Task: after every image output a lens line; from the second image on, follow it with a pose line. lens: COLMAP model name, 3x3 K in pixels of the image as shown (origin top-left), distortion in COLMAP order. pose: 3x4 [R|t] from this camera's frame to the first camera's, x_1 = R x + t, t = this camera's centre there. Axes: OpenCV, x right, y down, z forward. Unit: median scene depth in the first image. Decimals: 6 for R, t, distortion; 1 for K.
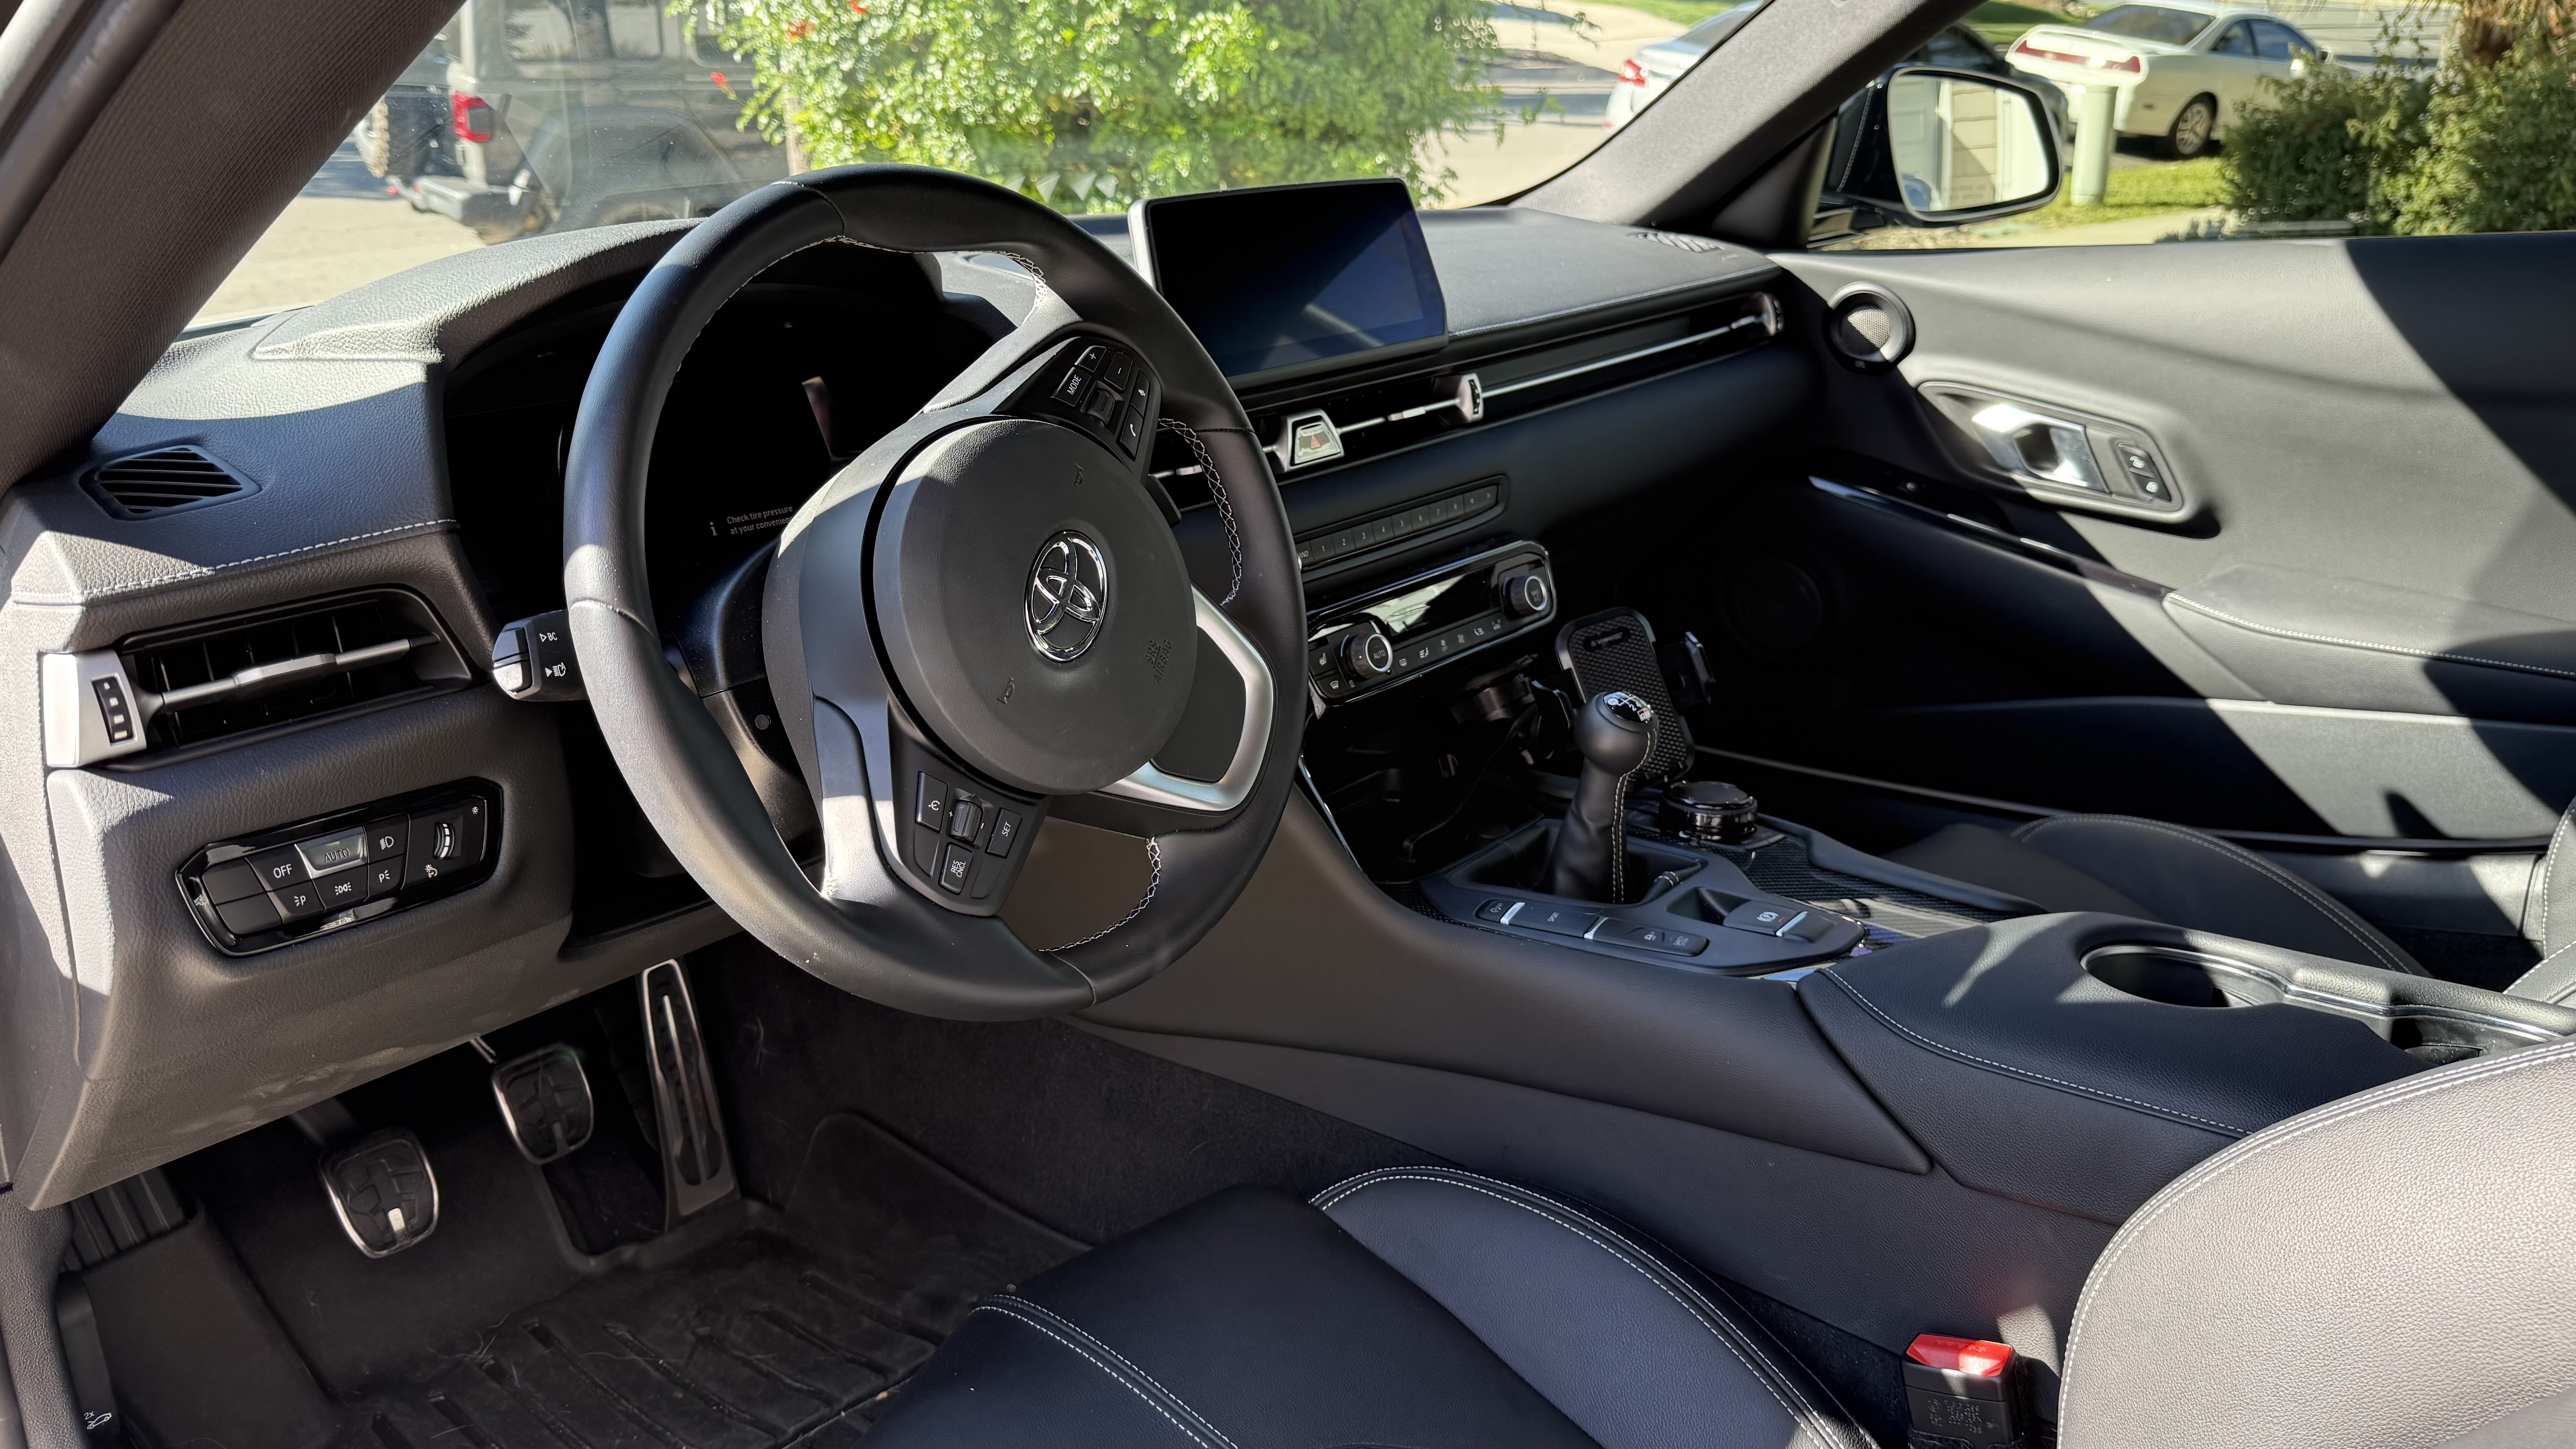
lens RADIAL K [[1813.9, 0, 1288.0], [0, 1813.9, 724.5], [0, 0, 1]] dist [0.050756, -0.087648]
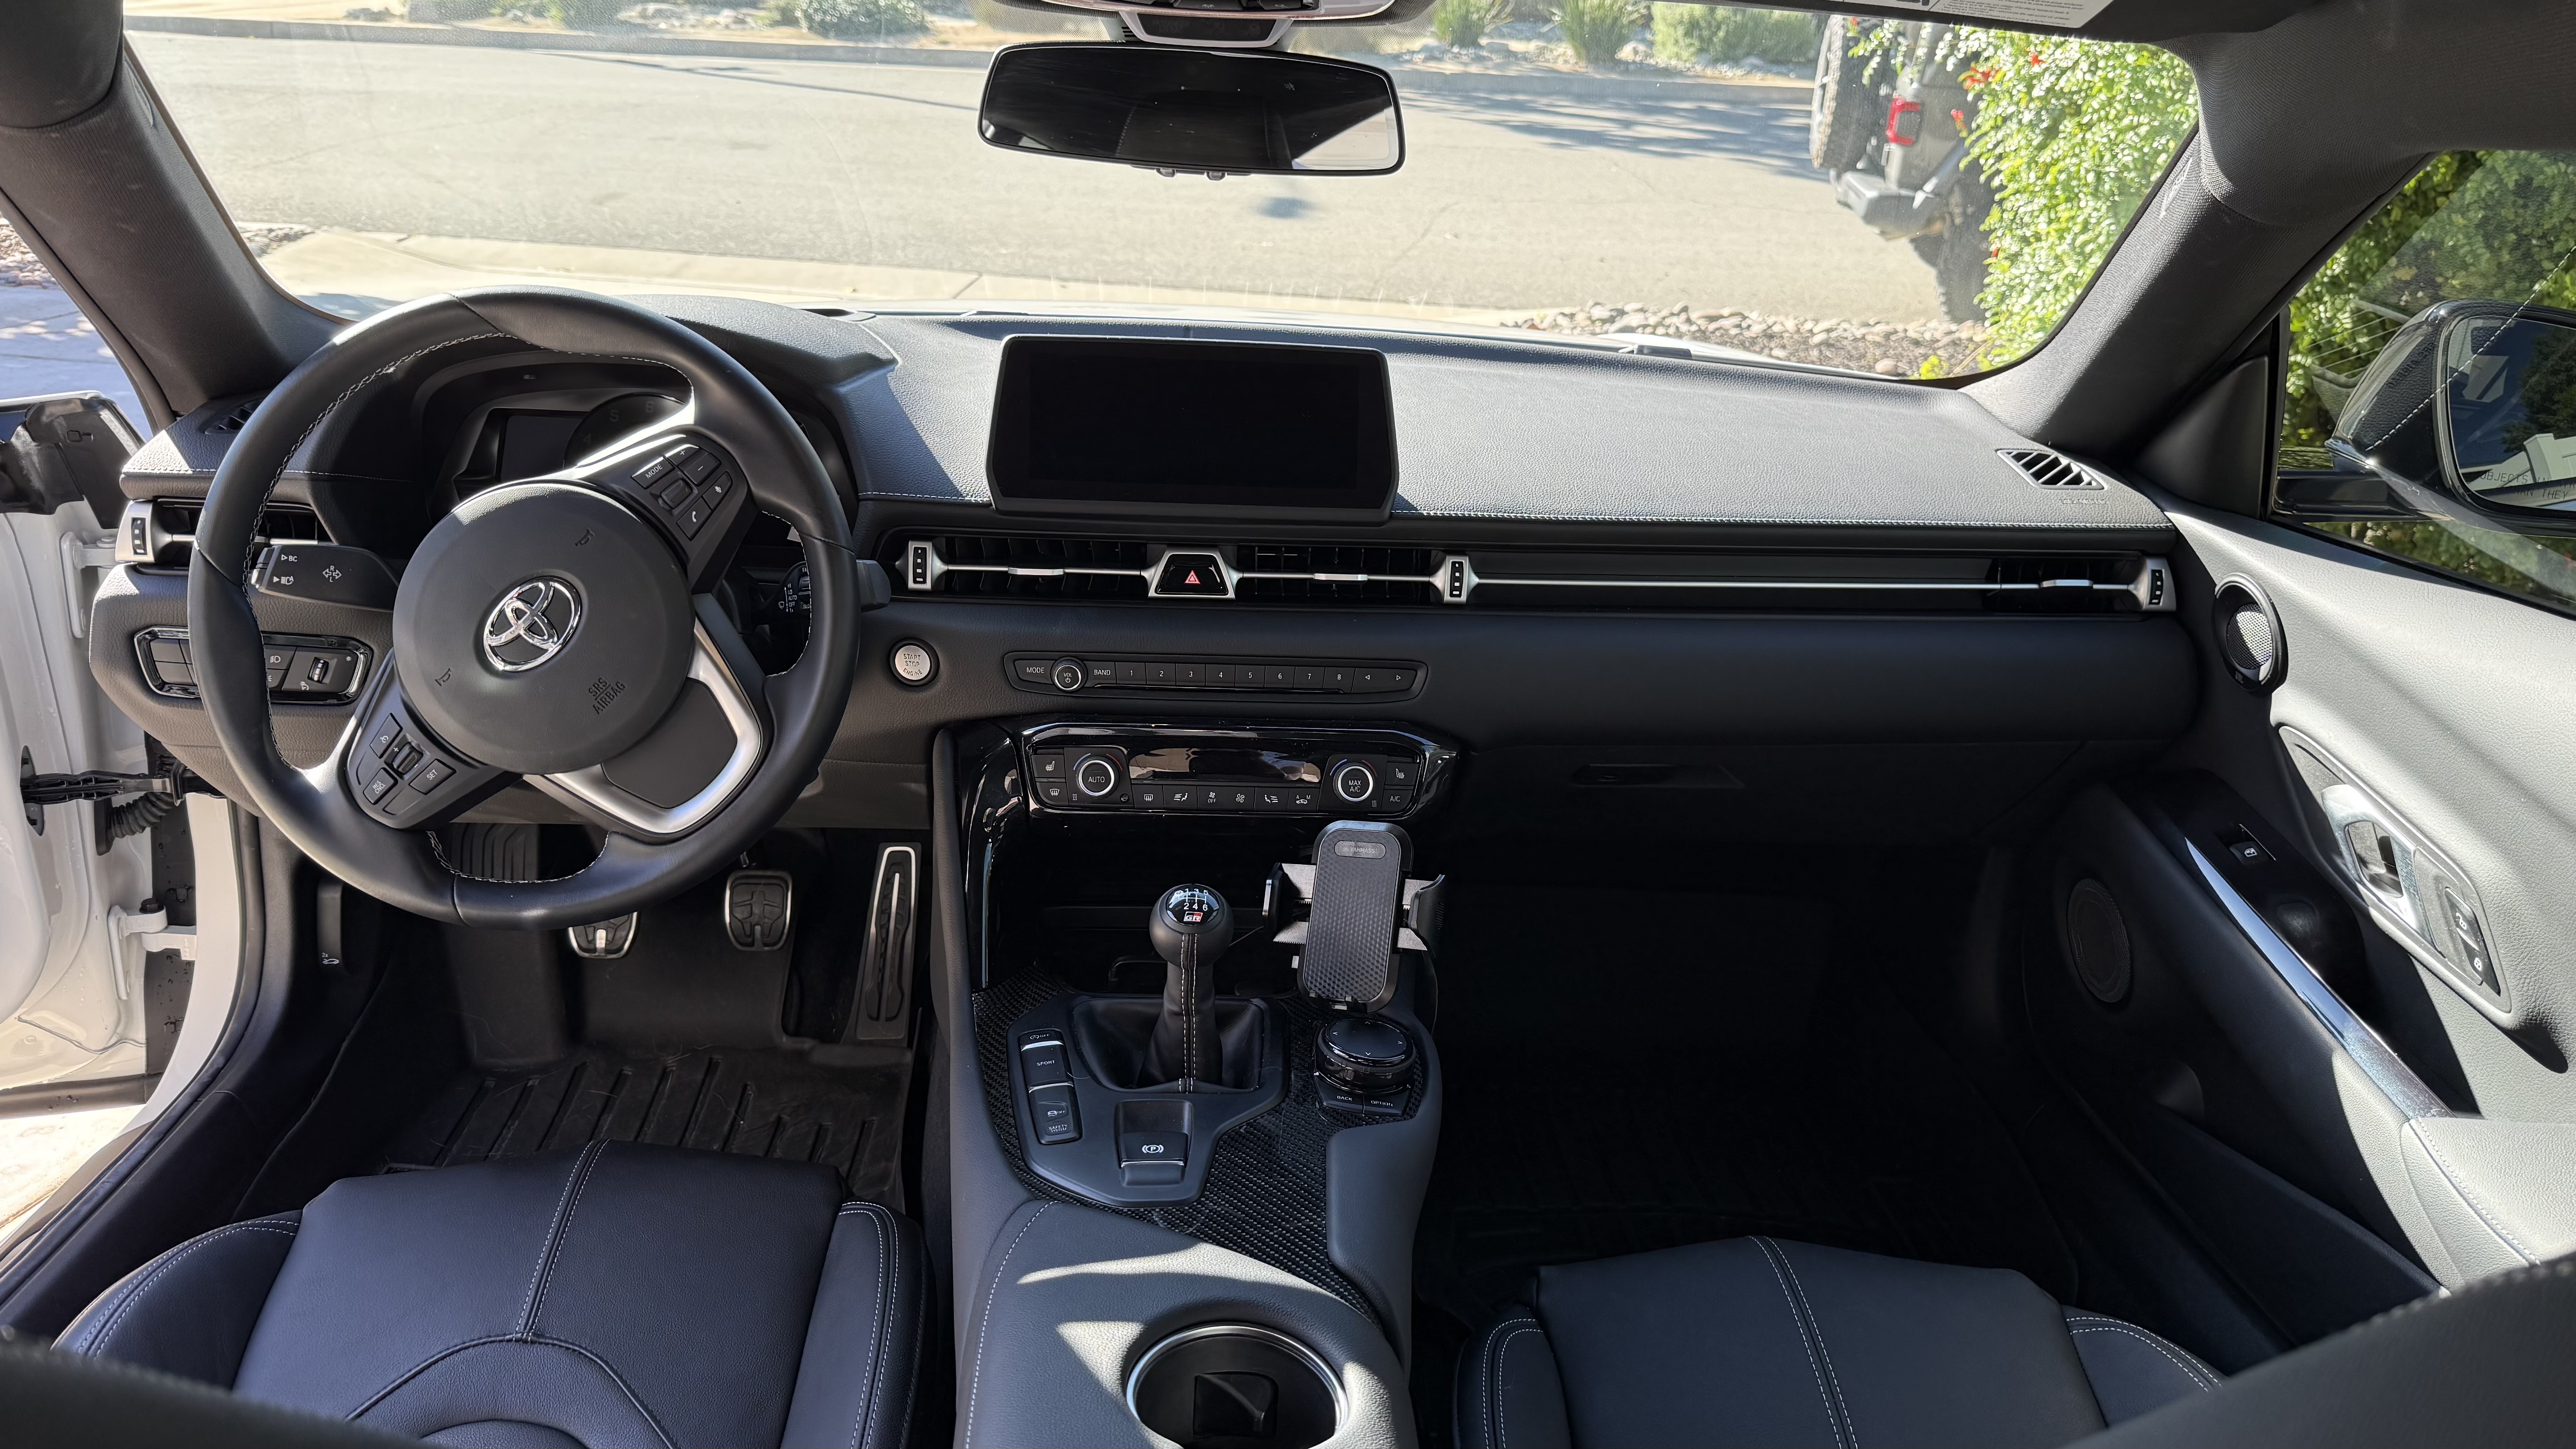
lens RADIAL K [[1813.9, 0, 1288.0], [0, 1813.9, 724.5], [0, 0, 1]] dist [0.050756, -0.087648]
pose [[0.694526, 0.299392, -0.654215, 0.545526], [-0.296522, 0.947600, 0.118862, -0.153359], [0.655521, 0.111436, 0.746910, 0.178331]]
